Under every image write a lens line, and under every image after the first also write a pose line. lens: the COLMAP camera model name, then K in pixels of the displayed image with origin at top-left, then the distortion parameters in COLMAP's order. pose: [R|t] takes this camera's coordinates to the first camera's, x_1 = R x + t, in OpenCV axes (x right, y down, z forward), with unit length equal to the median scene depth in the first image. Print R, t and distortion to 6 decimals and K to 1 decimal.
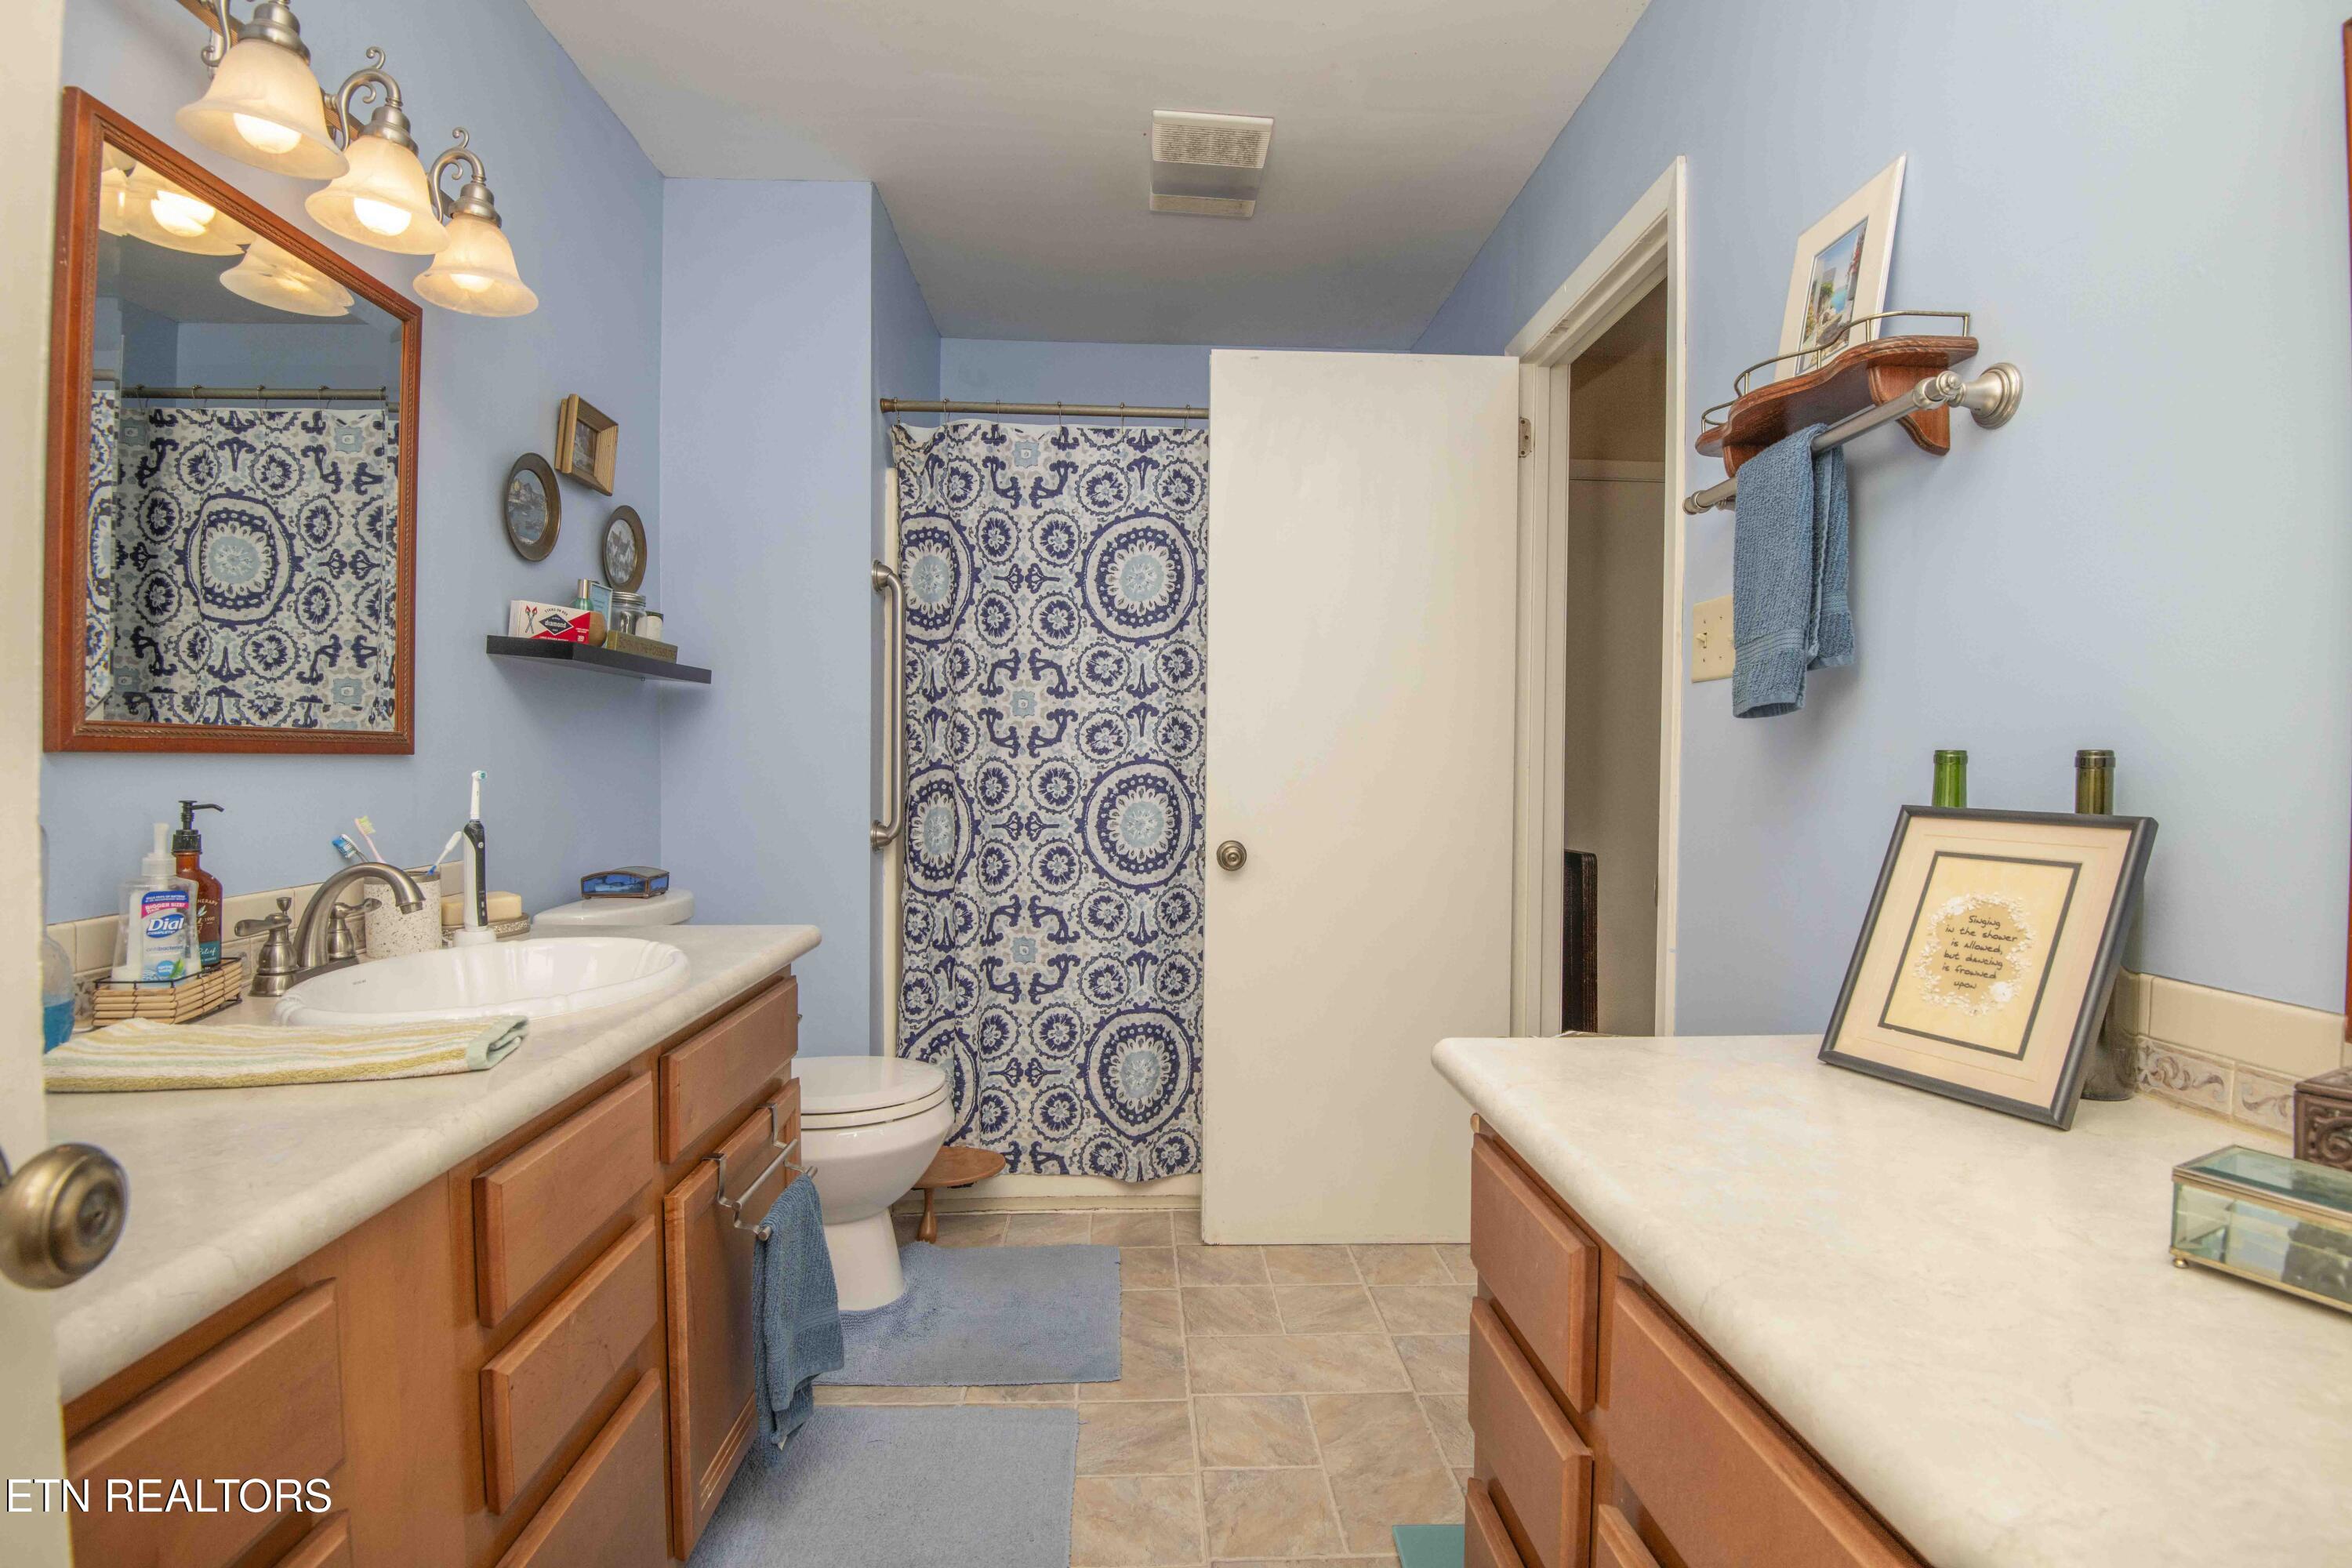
lens RADIAL K [[1090.2, 0, 1180.9], [0, 1090.2, 779.6], [0, 0, 1]] dist [-0.023750, -0.000699]
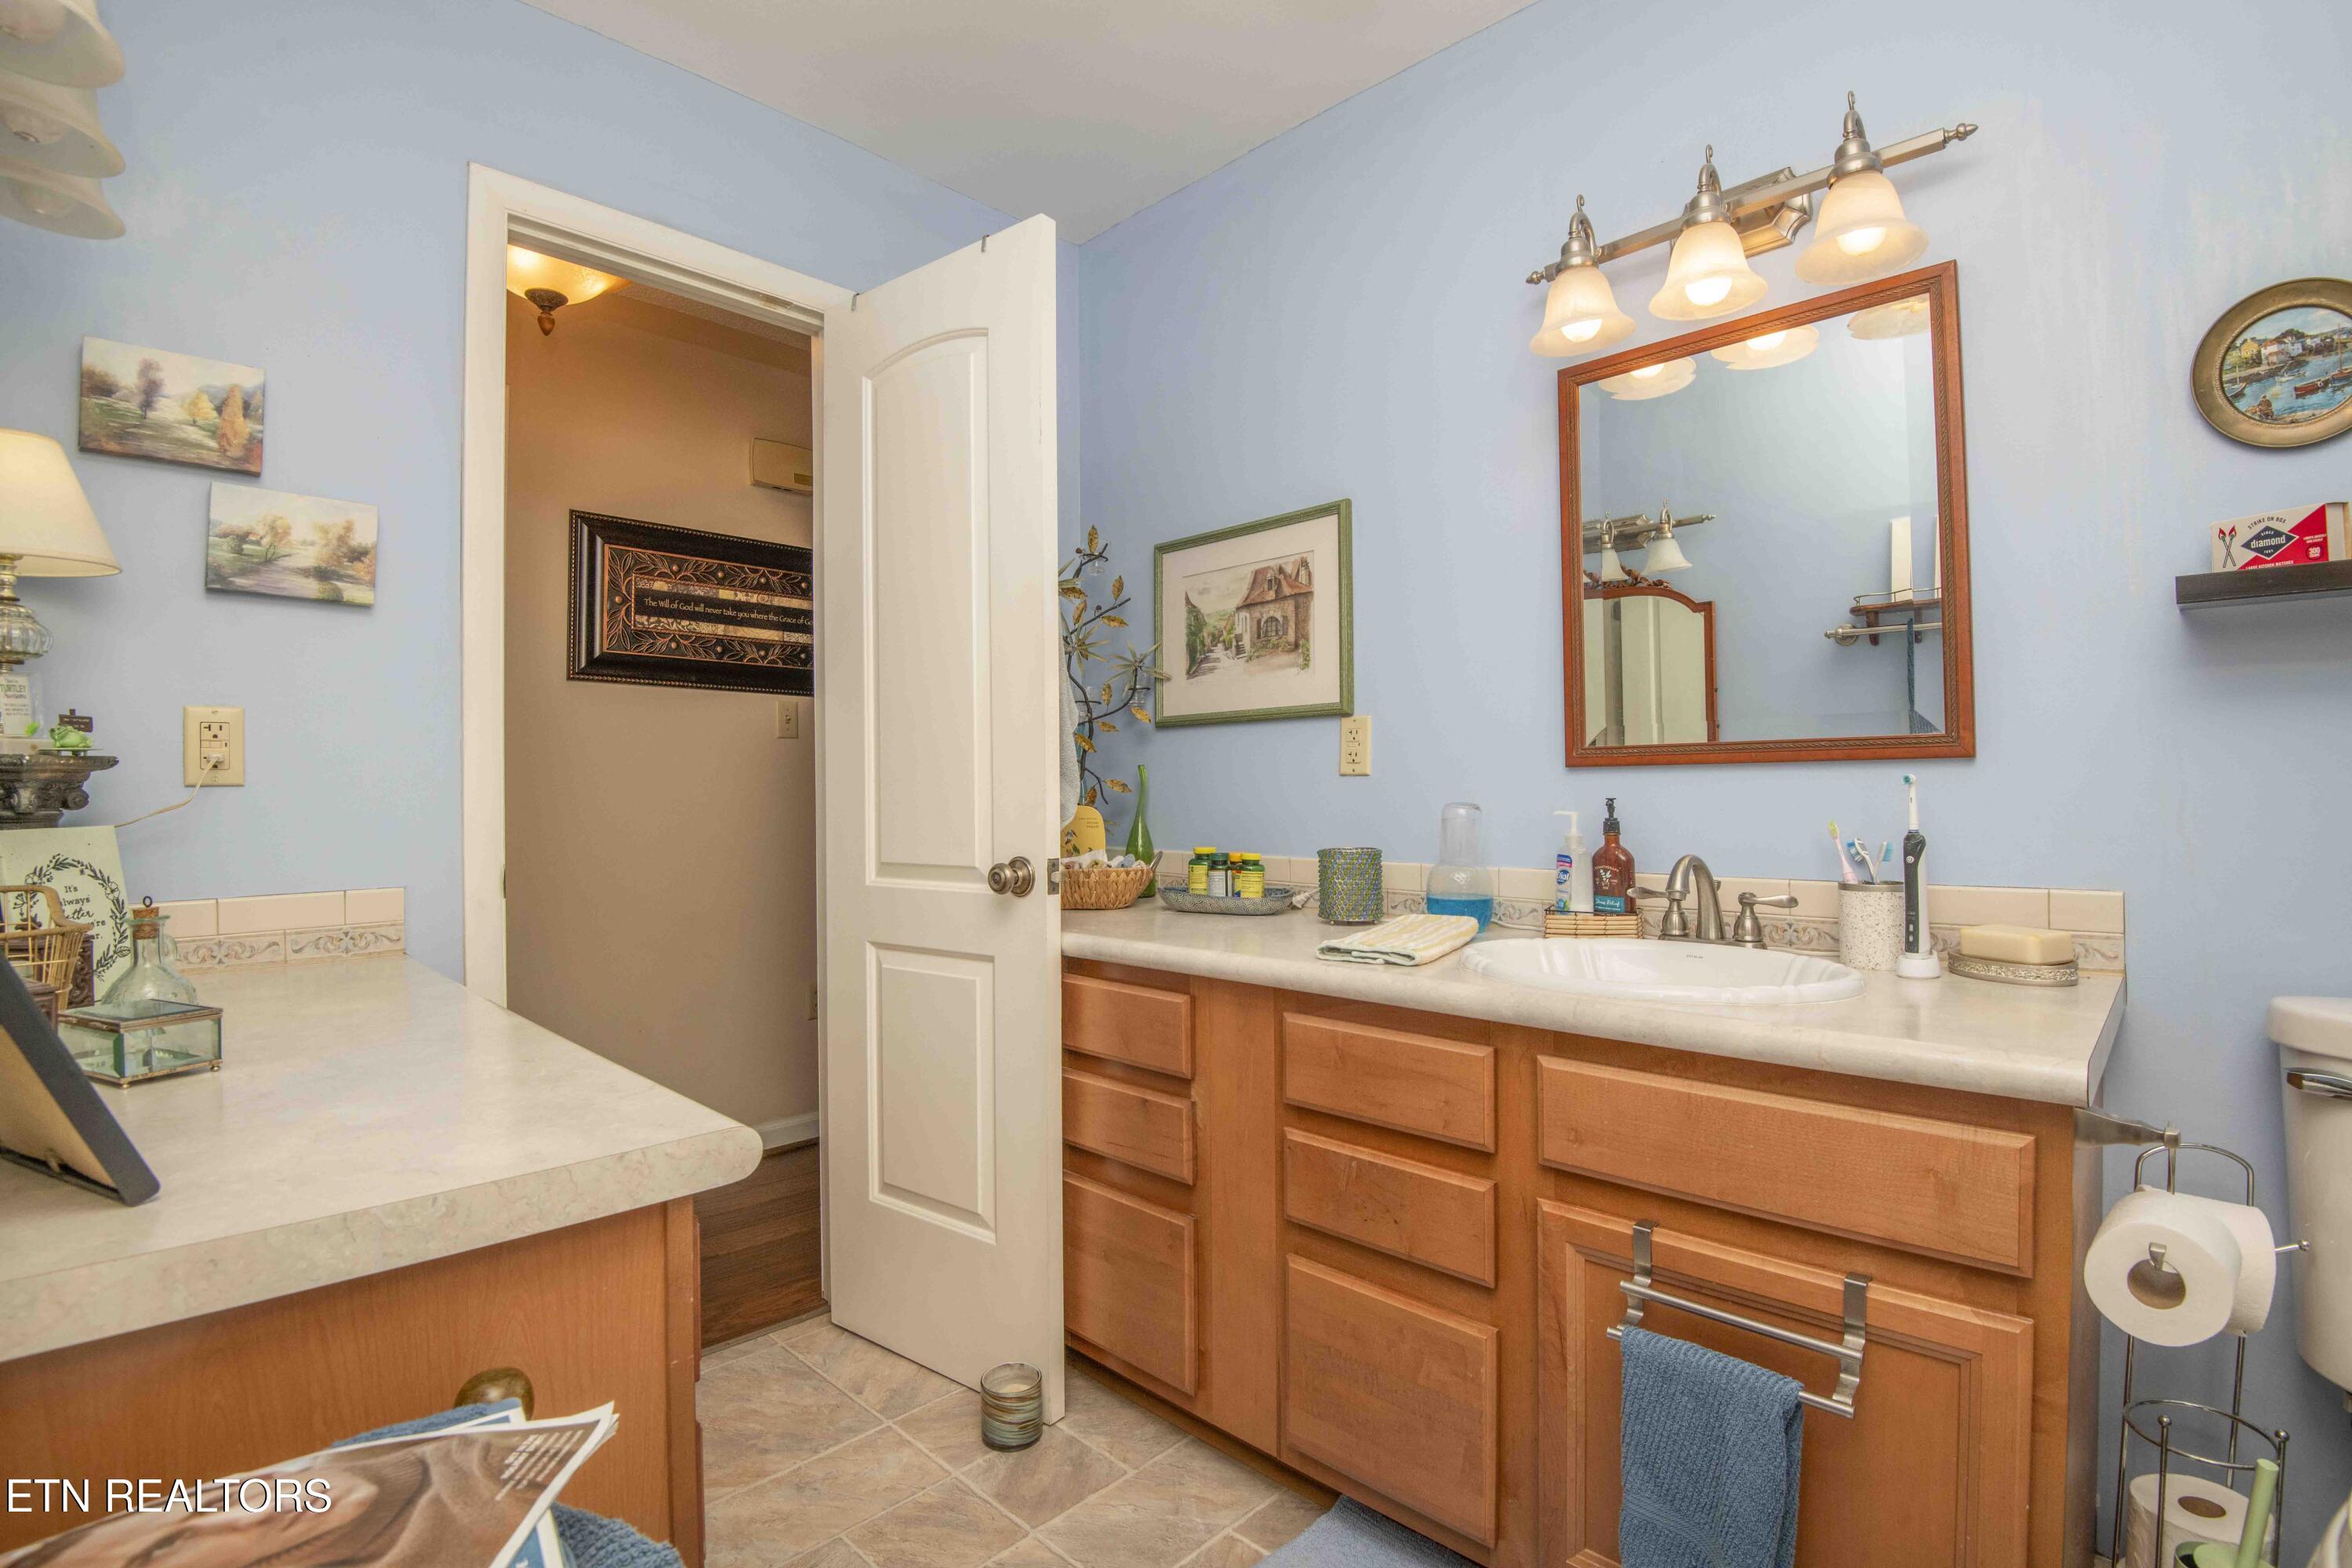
lens RADIAL K [[1090.2, 0, 1191.4], [0, 1090.2, 781.7], [0, 0, 1]] dist [-0.023750, -0.000699]
pose [[-0.729847, -0.017062, -0.683398, 0.450201], [-0.014231, 0.999851, -0.009764, 0.017162], [0.683463, 0.002599, -0.729981, 1.493673]]
